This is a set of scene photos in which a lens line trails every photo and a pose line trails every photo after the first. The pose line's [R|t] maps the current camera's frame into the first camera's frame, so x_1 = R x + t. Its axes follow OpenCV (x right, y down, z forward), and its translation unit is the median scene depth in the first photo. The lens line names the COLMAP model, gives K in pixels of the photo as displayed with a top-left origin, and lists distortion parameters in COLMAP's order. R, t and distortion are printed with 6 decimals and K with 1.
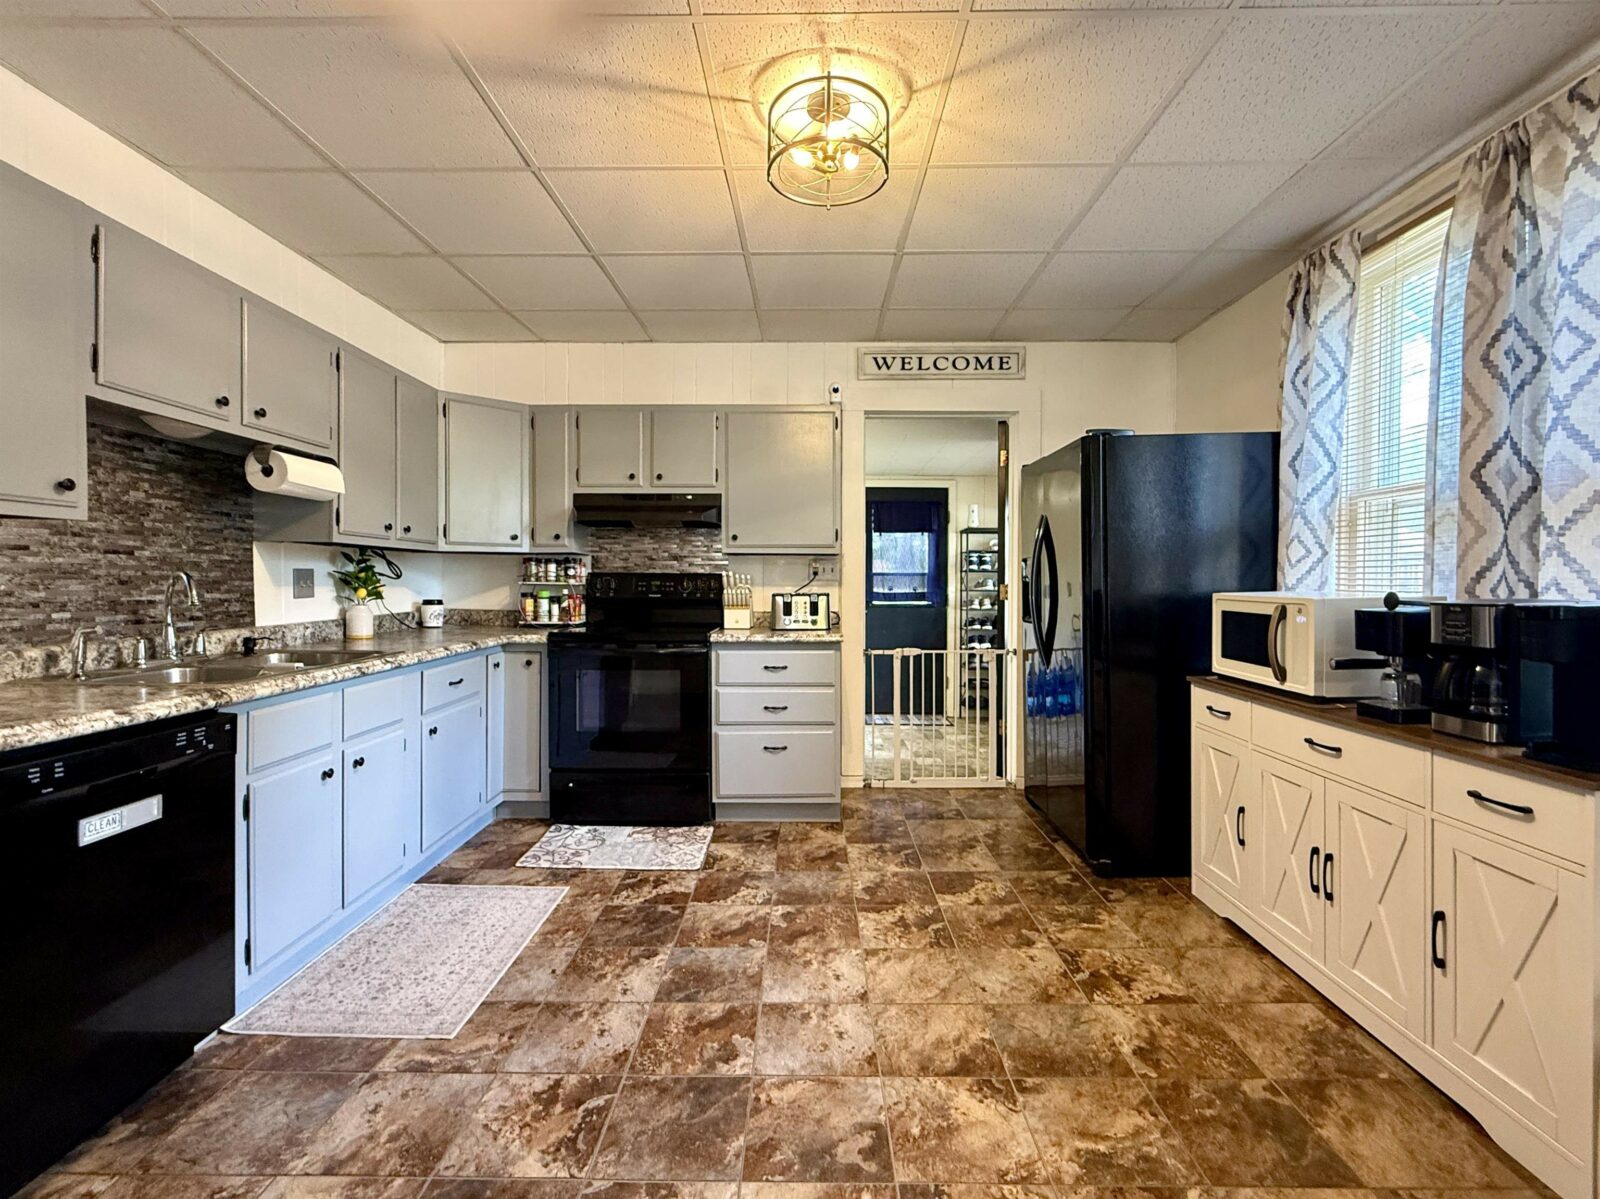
lens RADIAL K [[731.3, 0, 808.3], [0, 731.3, 595.8], [0, 0, 1]] dist [-0.000473, 0.000173]
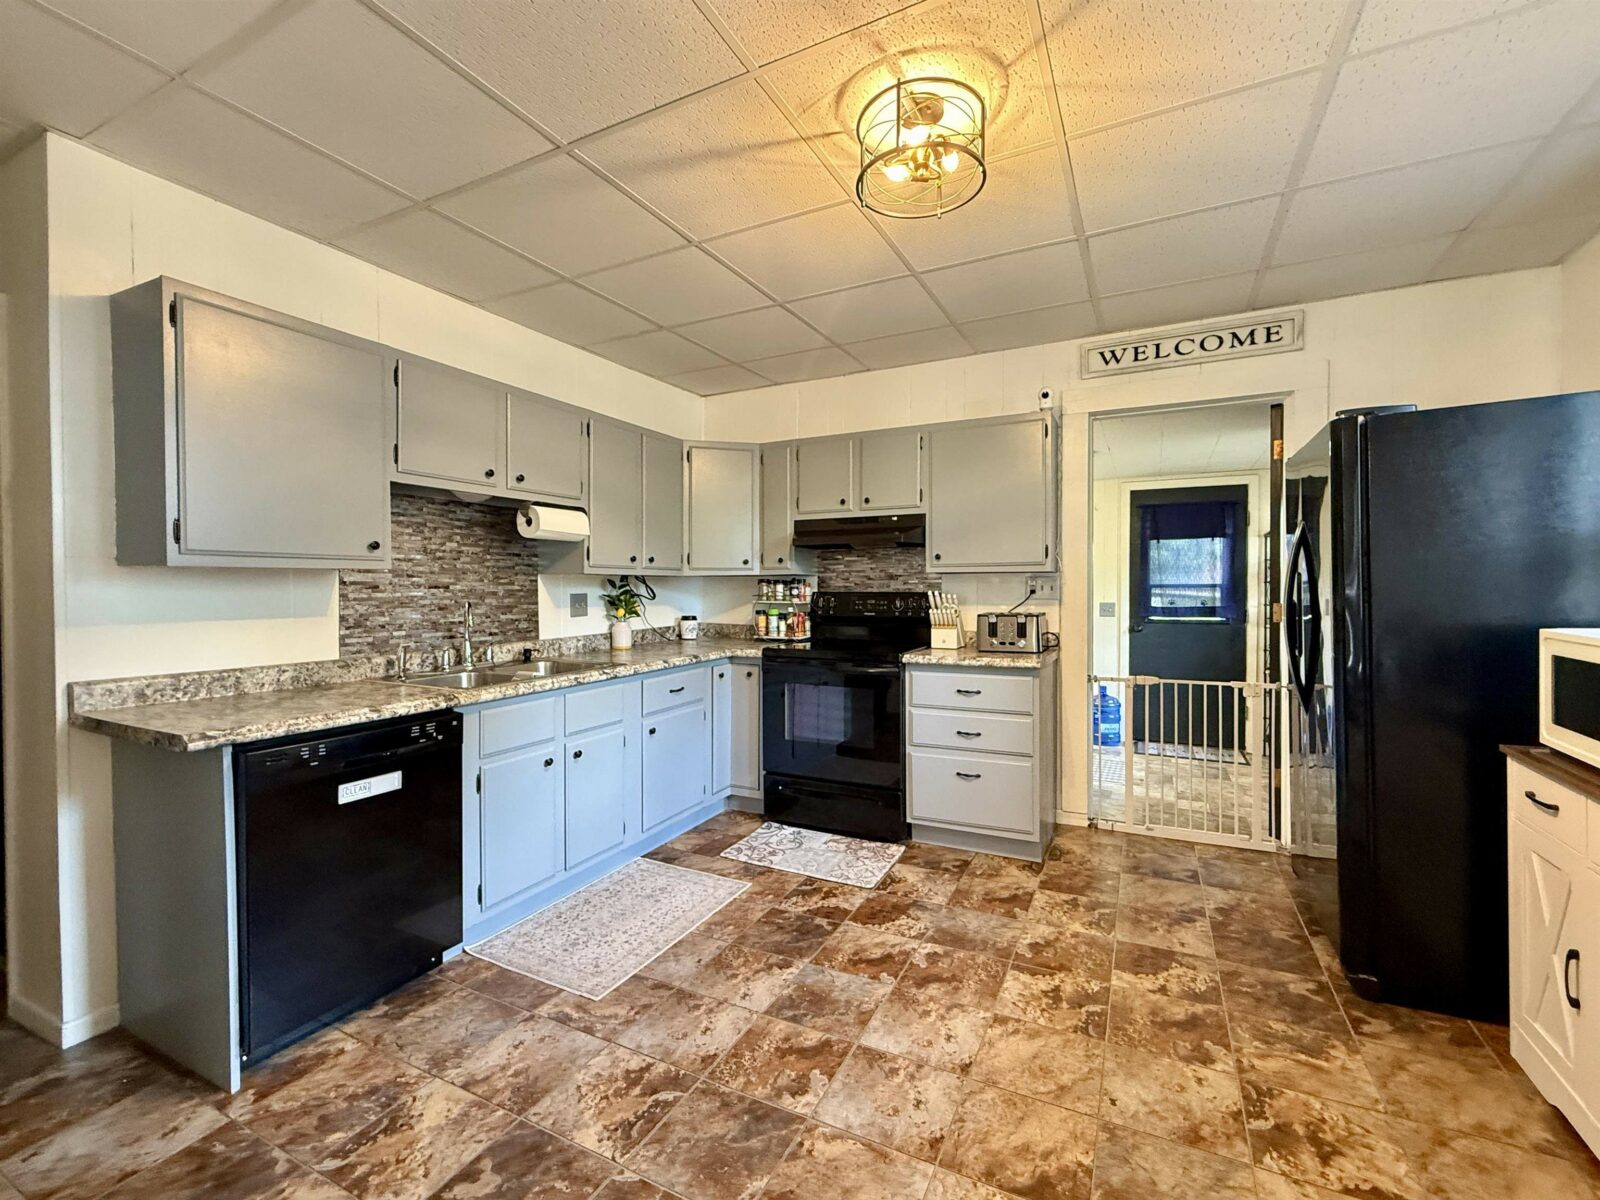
lens RADIAL K [[700.4, 0, 799.0], [0, 700.4, 598.4], [0, 0, 1]] dist [0.000495, -0.000376]
pose [[0.894803, 0.000207, -0.446462, 0.212170], [-0.001417, 0.999996, -0.002376, -0.028788], [0.446459, 0.002759, 0.894800, 0.090281]]
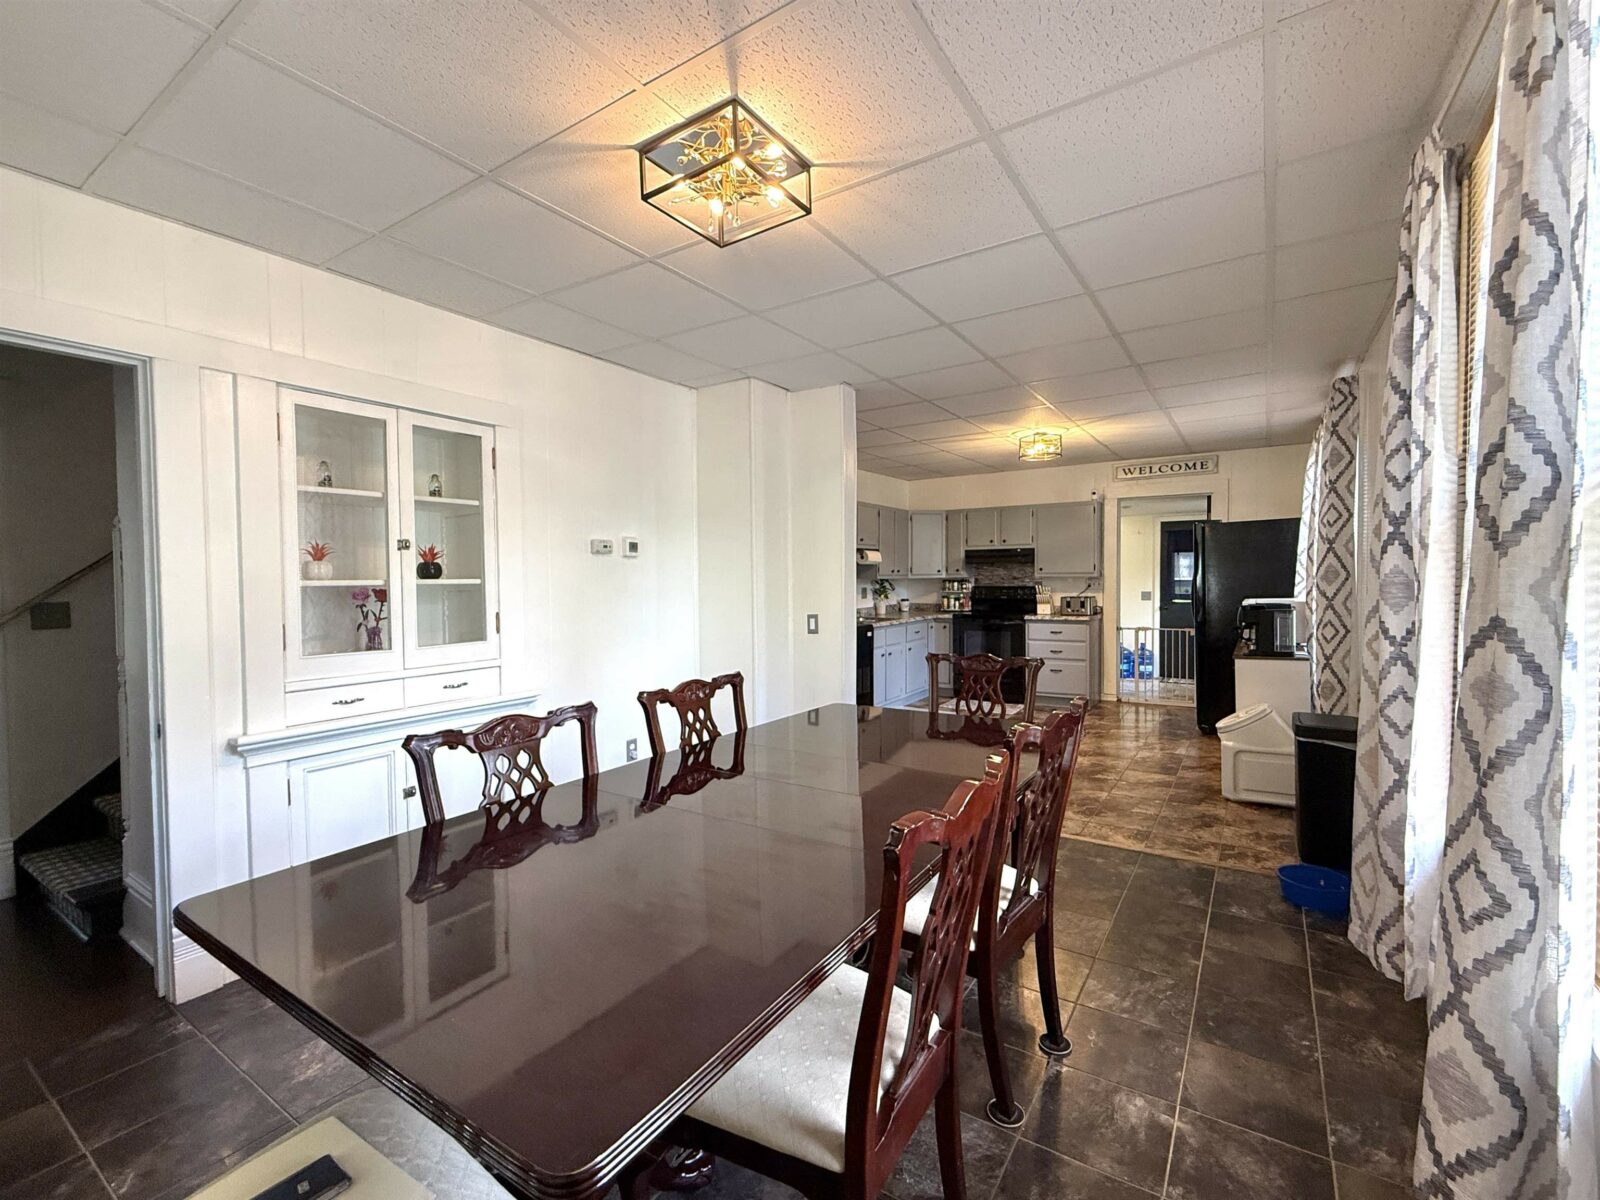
lens RADIAL K [[700.4, 0, 800.3], [0, 700.4, 598.9], [0, 0, 1]] dist [0.000495, -0.000376]
pose [[0.837365, 0.004676, -0.546625, 0.556661], [0.001464, 0.999941, 0.010797, -0.026247], [0.546643, -0.009841, 0.837308, -1.380753]]
